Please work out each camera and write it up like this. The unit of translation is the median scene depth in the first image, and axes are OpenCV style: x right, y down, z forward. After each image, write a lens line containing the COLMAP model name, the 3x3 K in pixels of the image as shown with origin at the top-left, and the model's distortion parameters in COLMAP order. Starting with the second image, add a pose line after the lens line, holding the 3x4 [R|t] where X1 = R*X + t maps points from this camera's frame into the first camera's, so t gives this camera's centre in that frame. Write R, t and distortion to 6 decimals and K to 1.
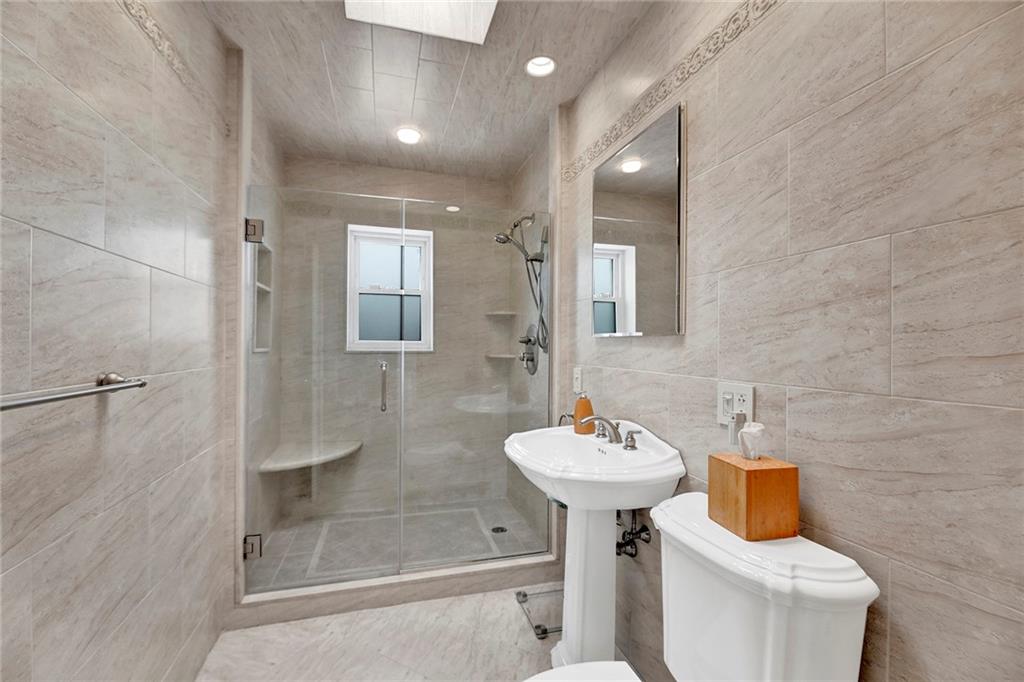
lens RADIAL K [[417.0, 0, 508.5], [0, 417.0, 343.6], [0, 0, 1]] dist [-0.005561, -0.002628]
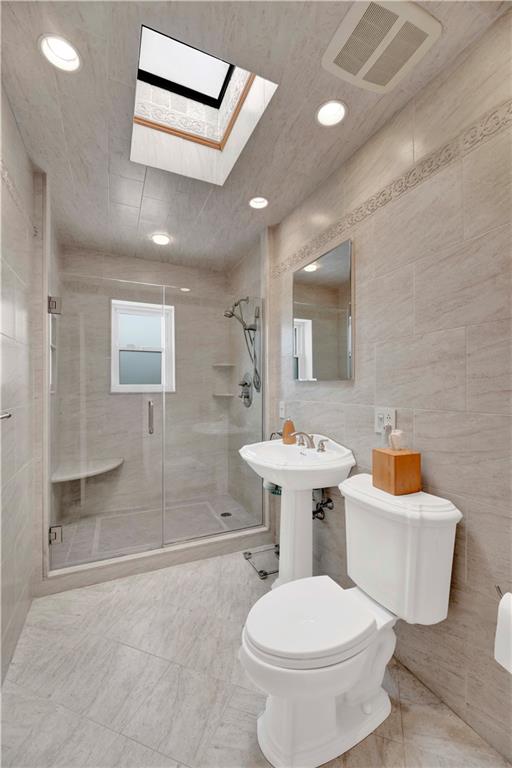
lens RADIAL K [[312.7, 0, 255.9], [0, 312.7, 386.8], [0, 0, 1]] dist [-0.005561, -0.002628]
pose [[0.987500, -0.008146, 0.157411, -0.126168], [0.007823, 0.999966, 0.002669, 0.000300], [-0.157427, -0.001405, 0.987530, -0.128919]]
